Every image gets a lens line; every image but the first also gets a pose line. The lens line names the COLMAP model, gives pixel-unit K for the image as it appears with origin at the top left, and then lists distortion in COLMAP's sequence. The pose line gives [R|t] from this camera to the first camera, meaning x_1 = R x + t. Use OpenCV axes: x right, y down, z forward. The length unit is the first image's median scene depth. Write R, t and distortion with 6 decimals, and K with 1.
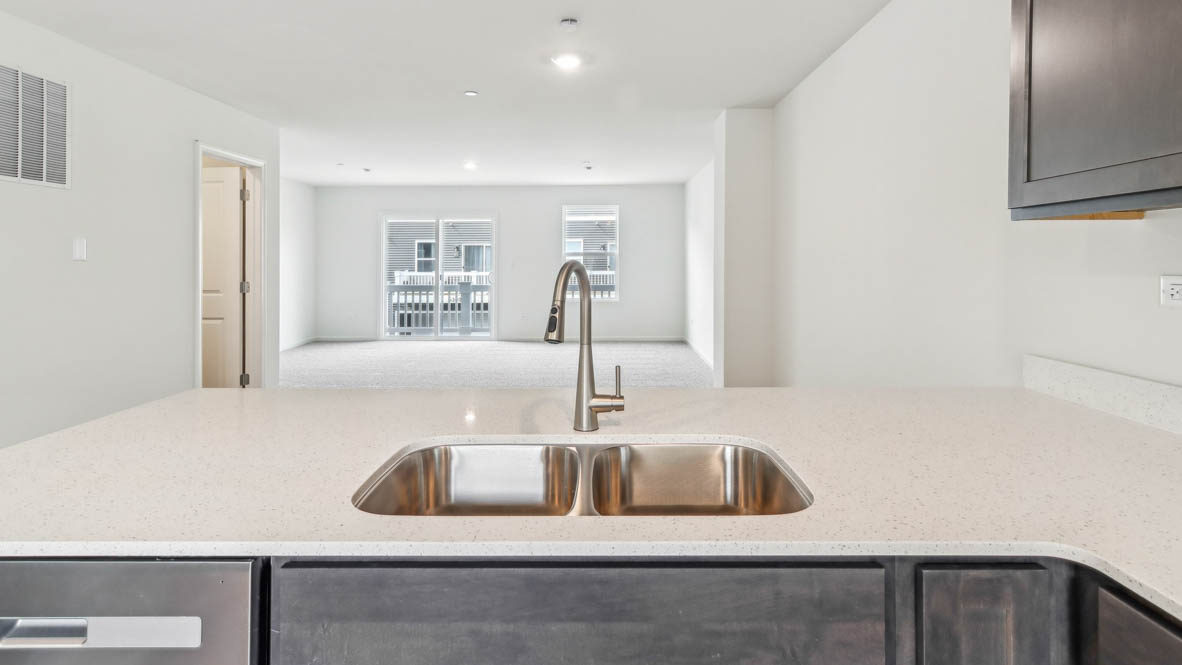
lens RADIAL K [[603.5, 0, 586.0], [0, 603.5, 289.9], [0, 0, 1]] dist [-0.009869, -0.005992]
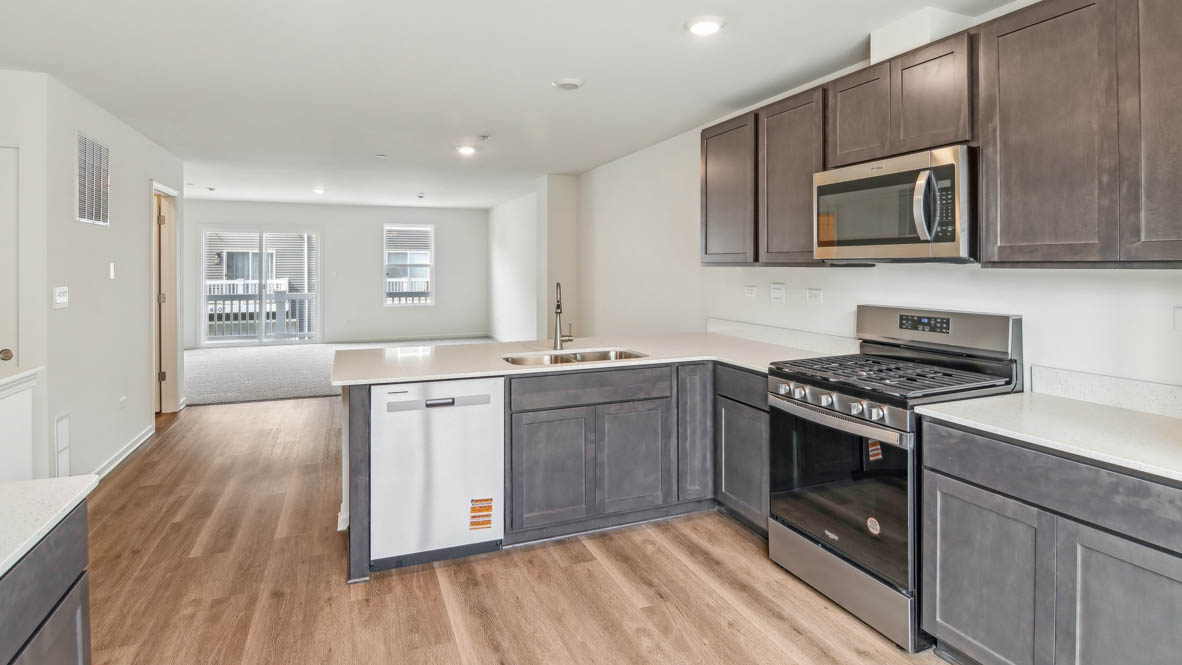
lens RADIAL K [[603.5, 0, 591.7], [0, 603.5, 298.7], [0, 0, 1]] dist [-0.009869, -0.005992]
pose [[0.917605, -0.017759, 0.397097, -0.166635], [0.015600, 0.999841, 0.008668, -0.000138], [-0.397188, -0.001759, 0.917736, -0.262165]]
